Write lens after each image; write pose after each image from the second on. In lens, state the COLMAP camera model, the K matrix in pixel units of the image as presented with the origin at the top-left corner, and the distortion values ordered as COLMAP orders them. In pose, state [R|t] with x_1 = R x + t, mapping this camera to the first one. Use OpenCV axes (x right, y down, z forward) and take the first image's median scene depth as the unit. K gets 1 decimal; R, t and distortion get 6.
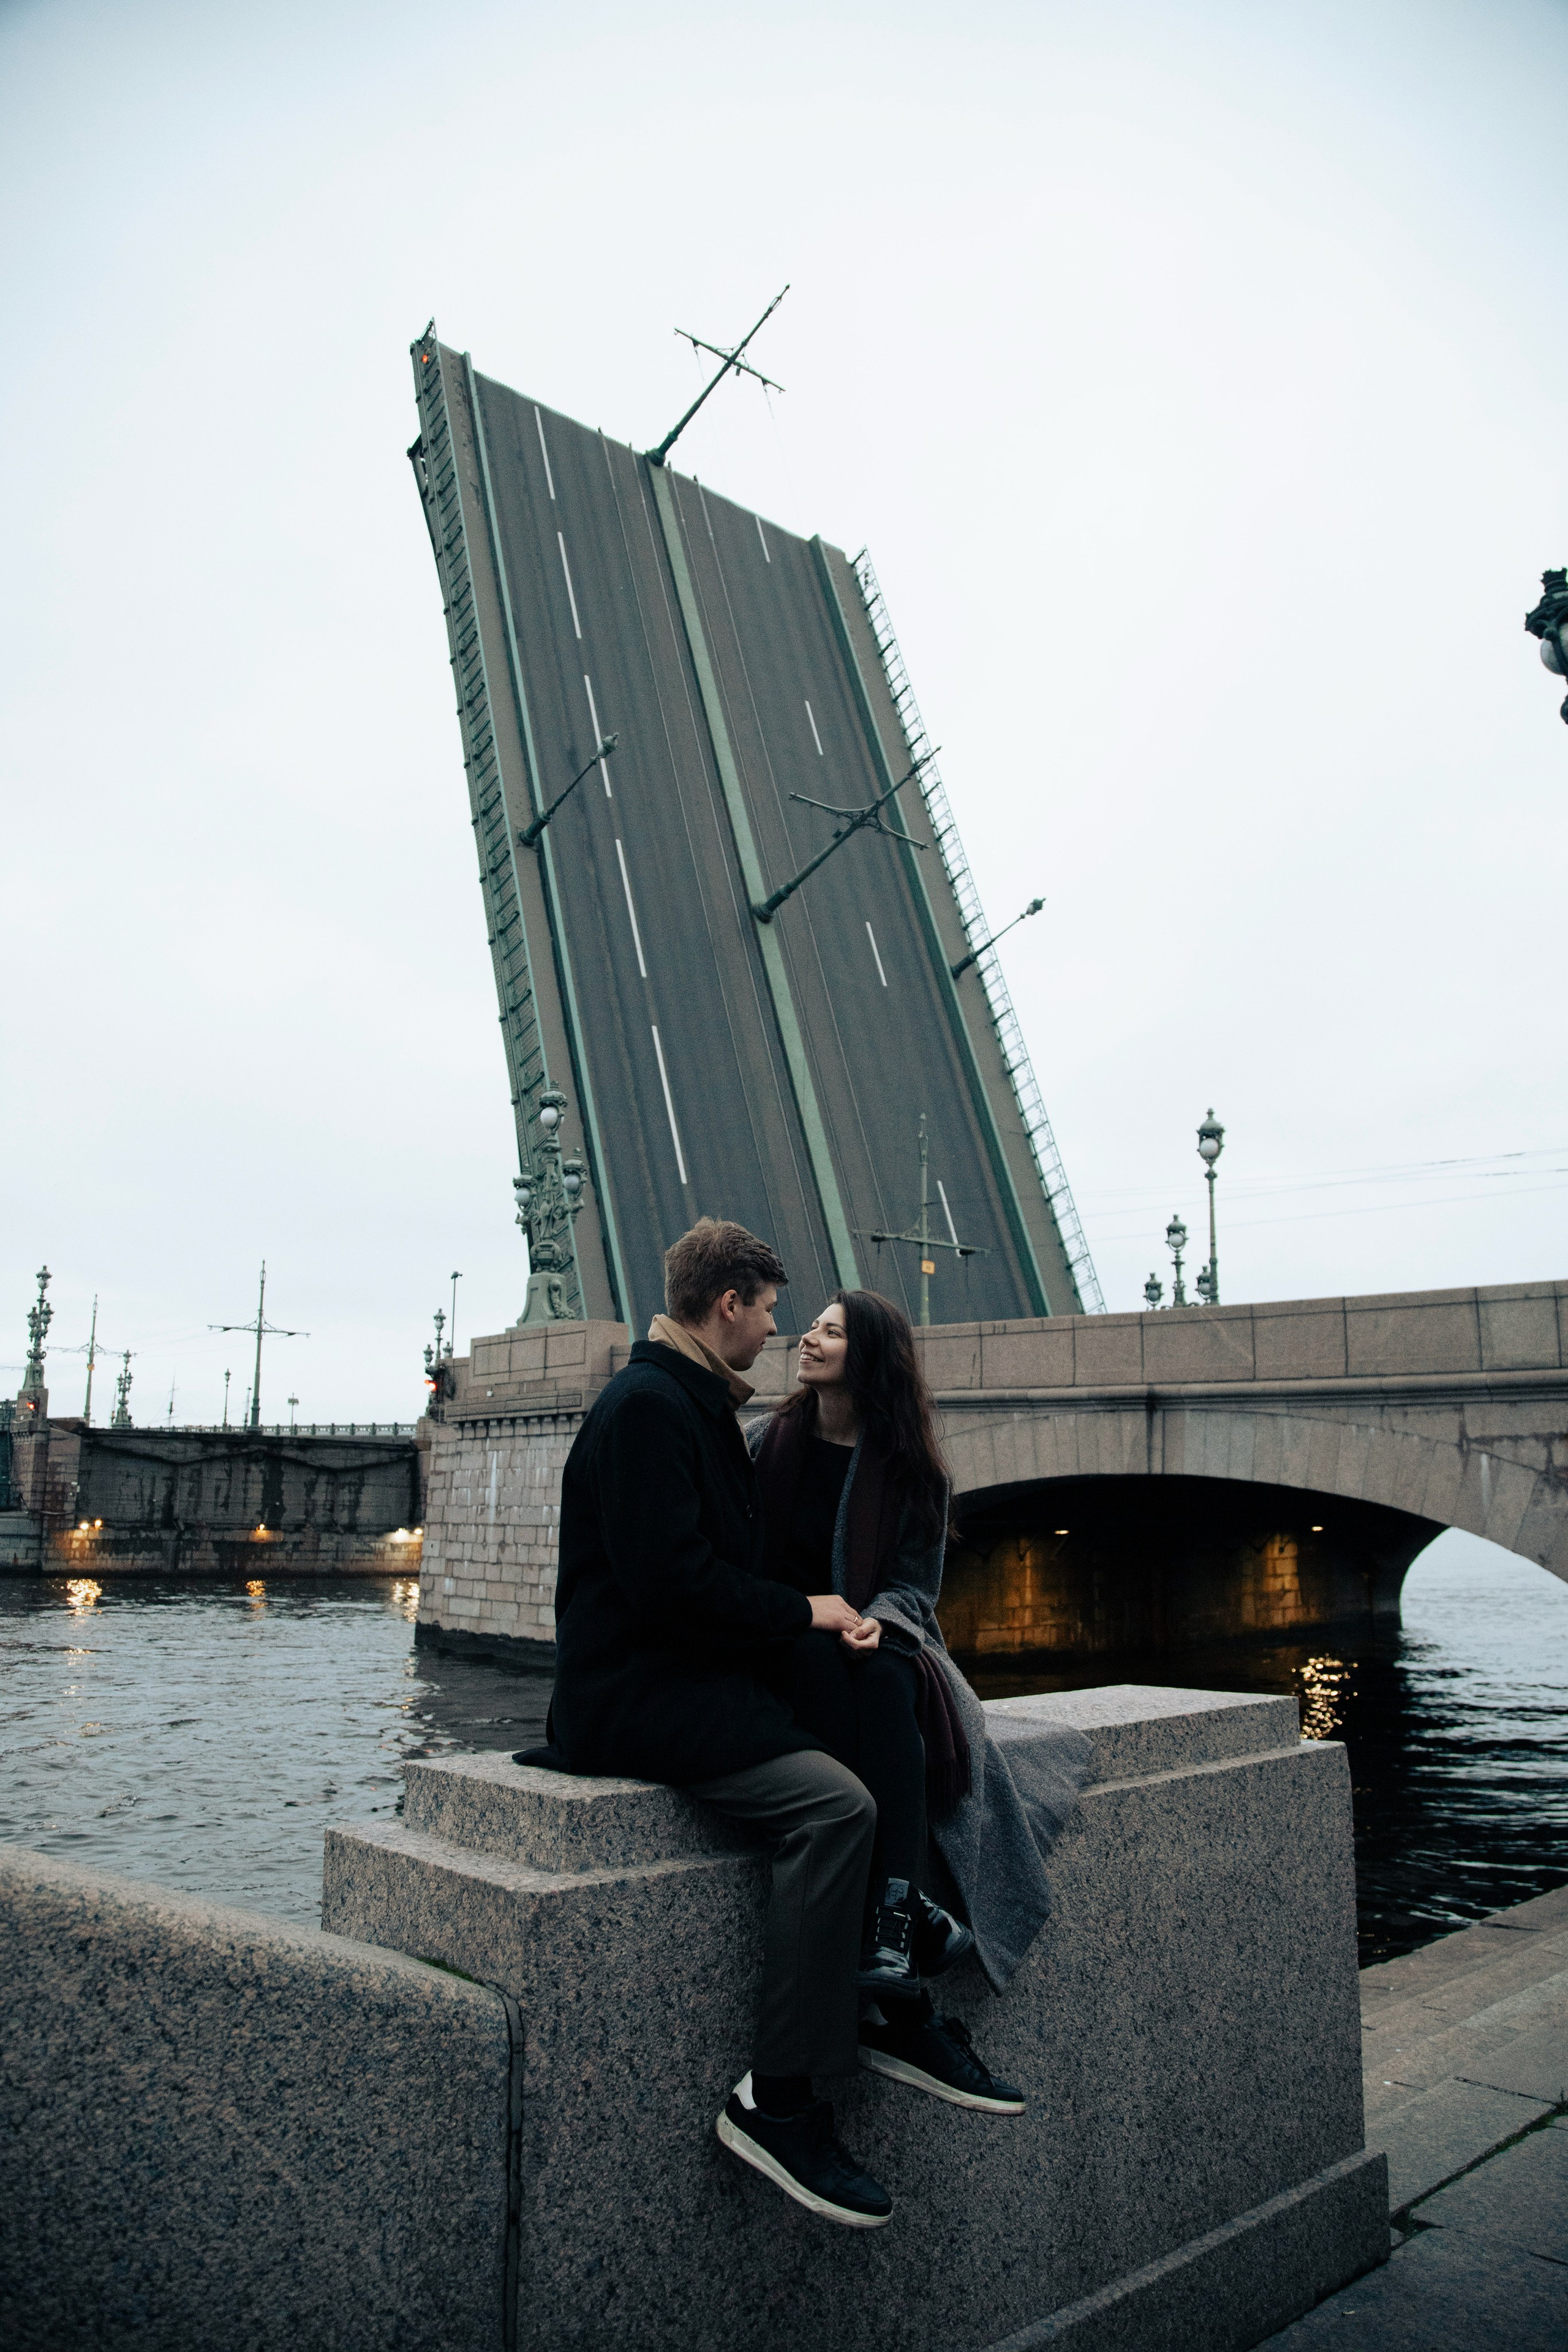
lens RADIAL K [[1631.9, 0, 788.7], [0, 1631.9, 1221.3], [0, 0, 1]] dist [-0.123523, 0.074601]
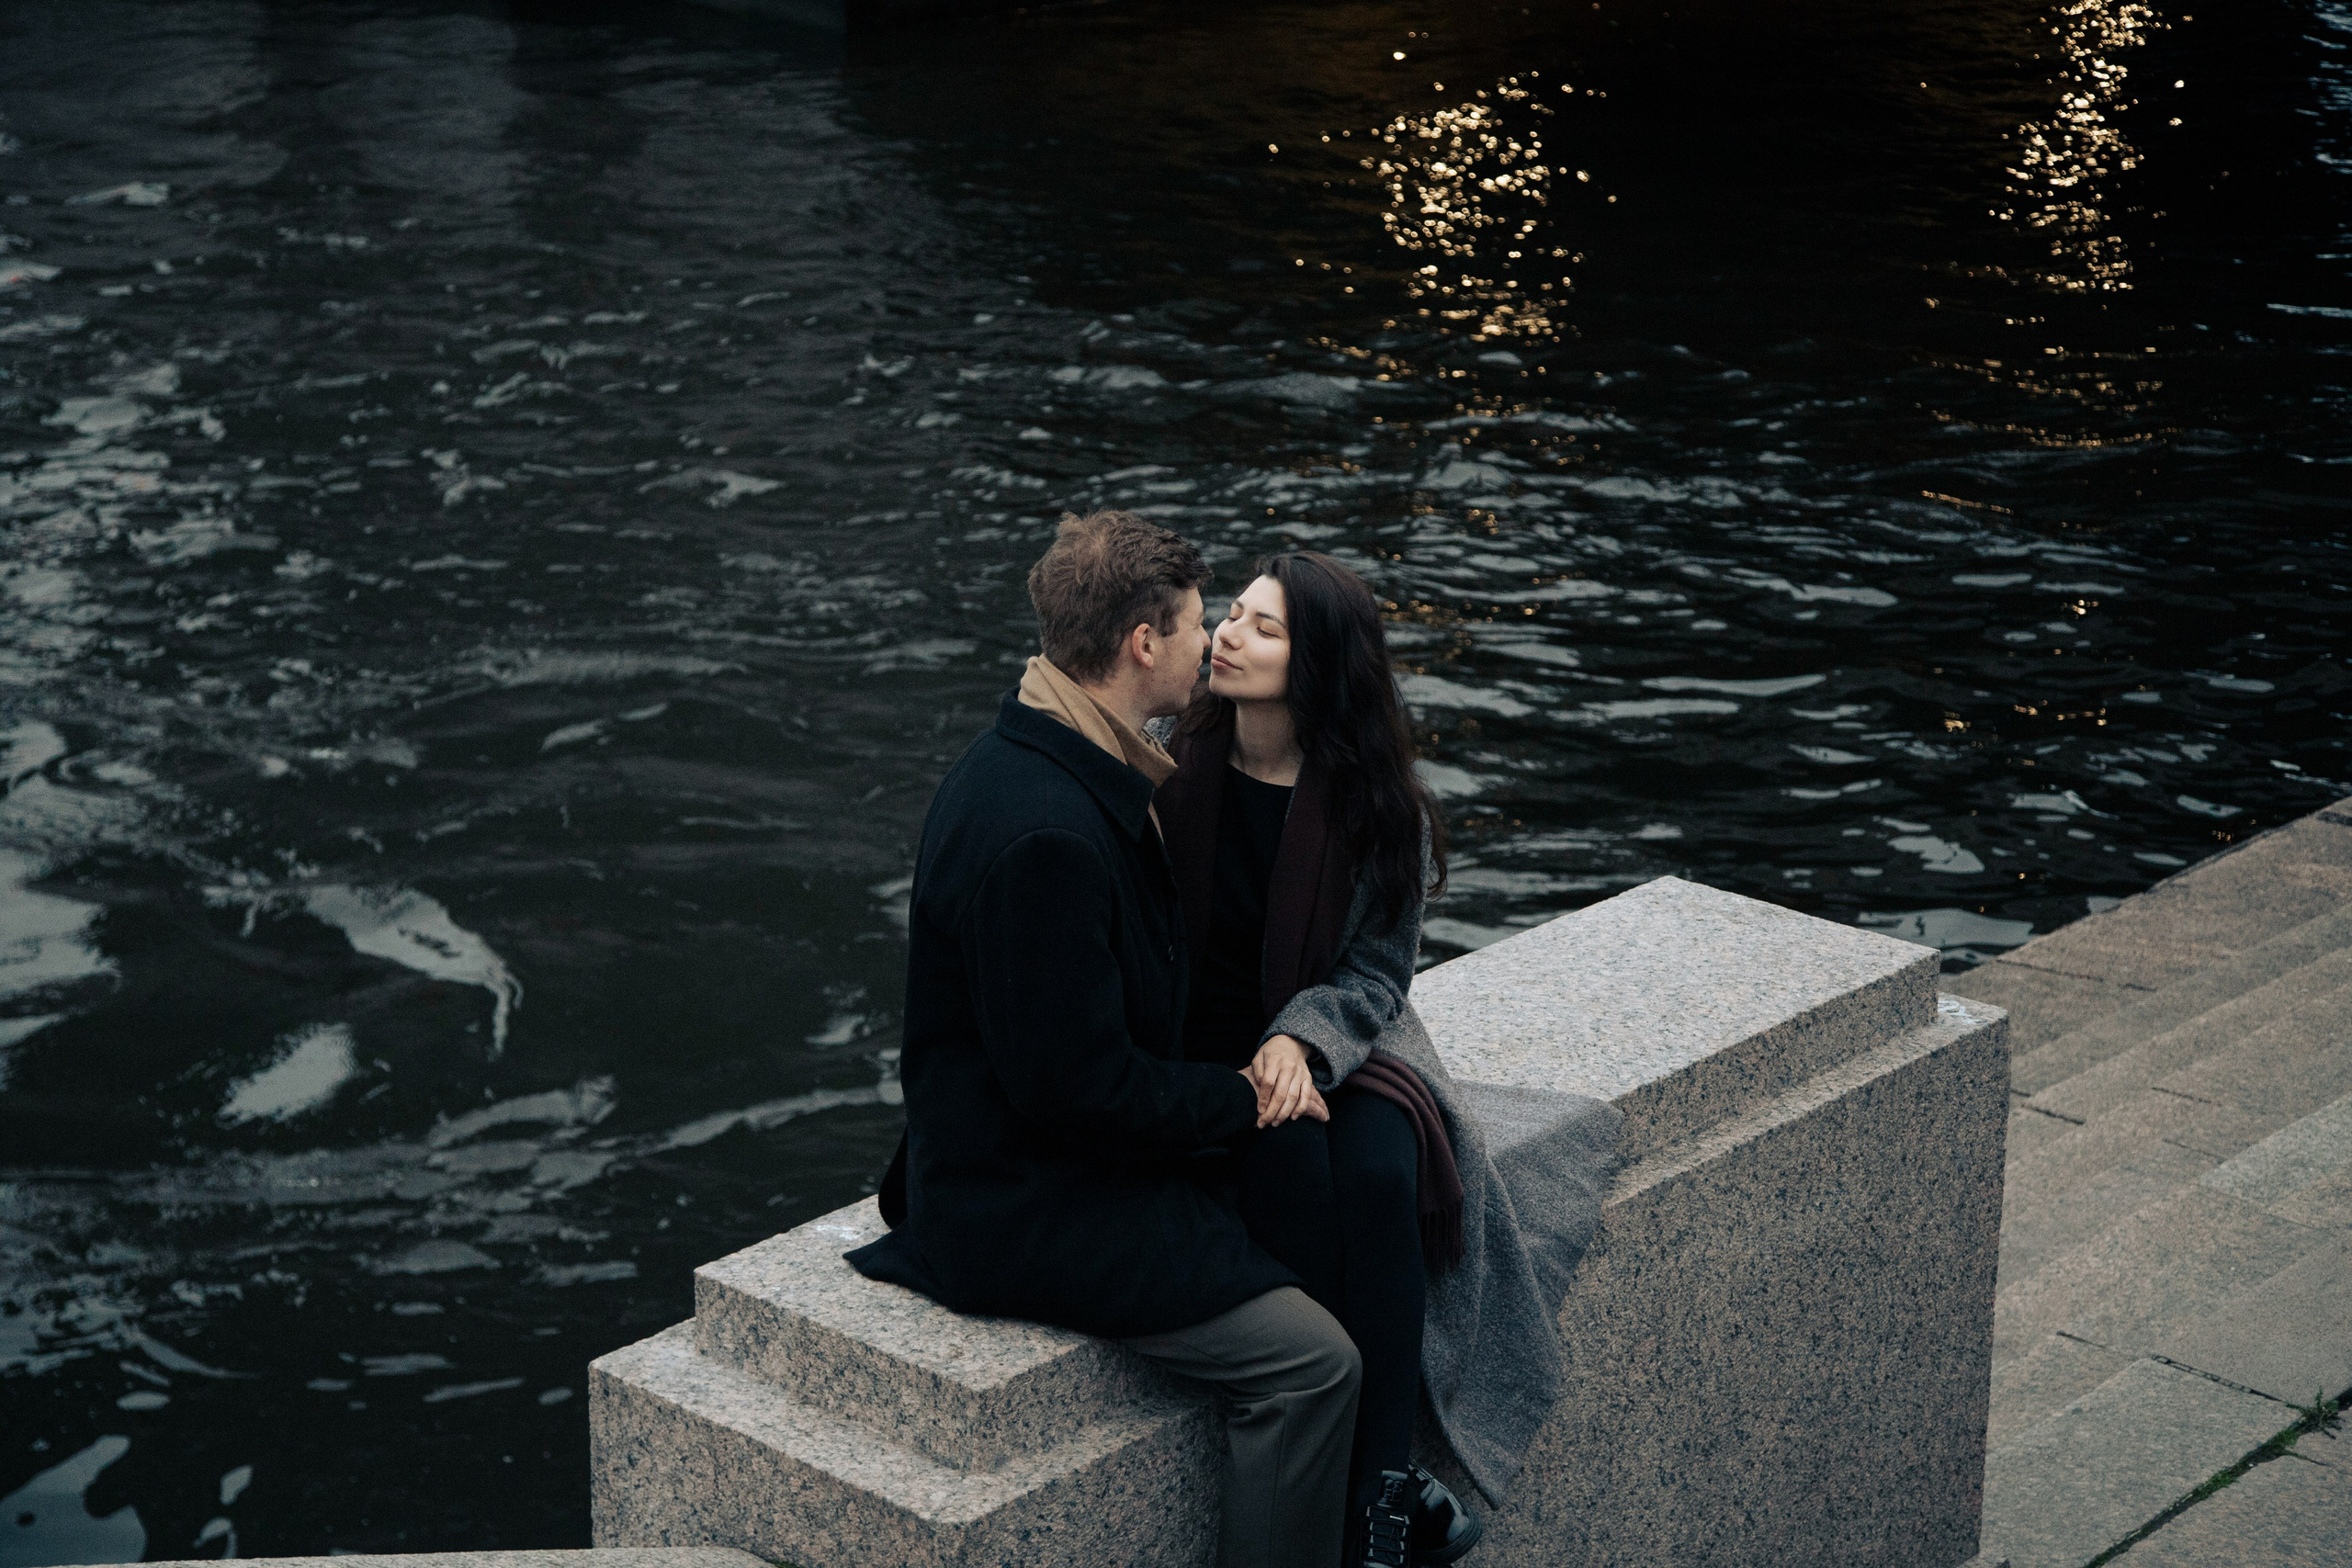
lens RADIAL K [[4735.4, 0, 1148.9], [0, 4735.4, 803.5], [0, 0, 1]] dist [0.383764, 0.000000]
pose [[0.993743, -0.029090, 0.107835, -0.218669], [-0.030921, 0.856090, 0.515900, -0.795816], [-0.107324, -0.516007, 0.849834, -0.612075]]
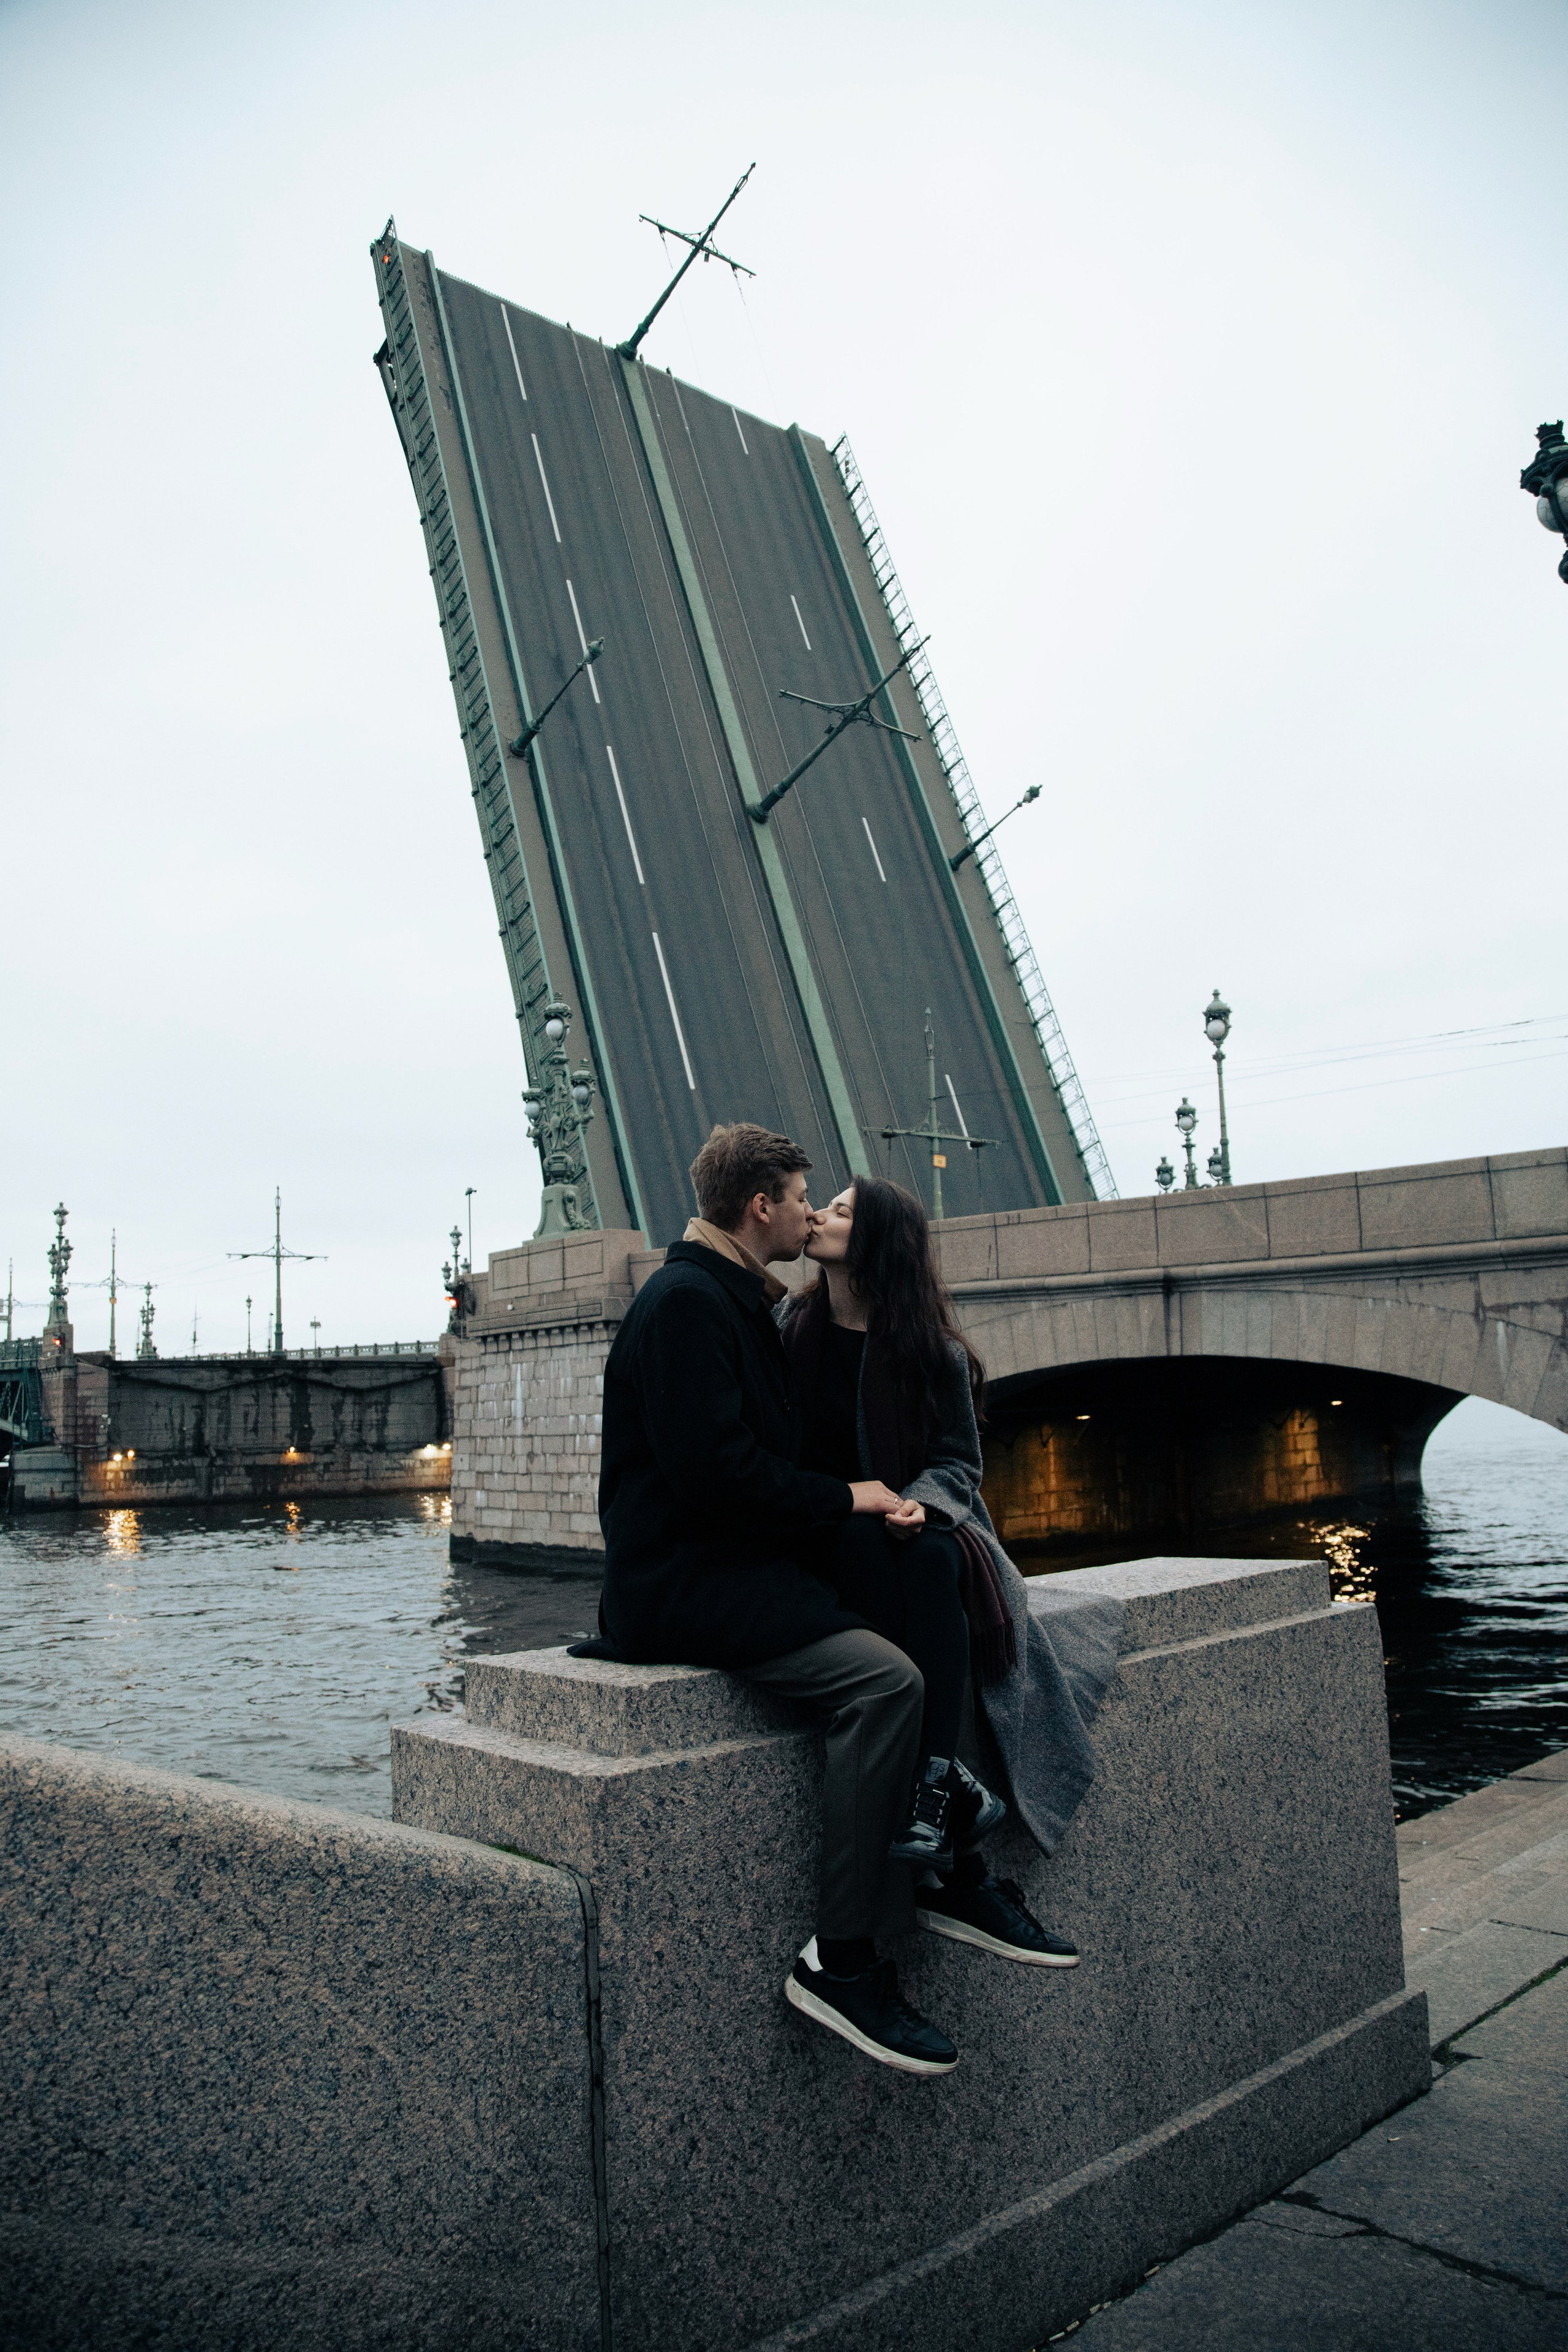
lens RADIAL K [[1631.9, 0, 792.4], [0, 1631.9, 1216.8], [0, 0, 1]] dist [-0.123523, 0.074601]
pose [[0.998888, -0.046866, -0.005058, -0.008429], [0.047079, 0.997241, 0.057400, 0.003382], [0.002354, -0.057574, 0.998338, -0.013810]]
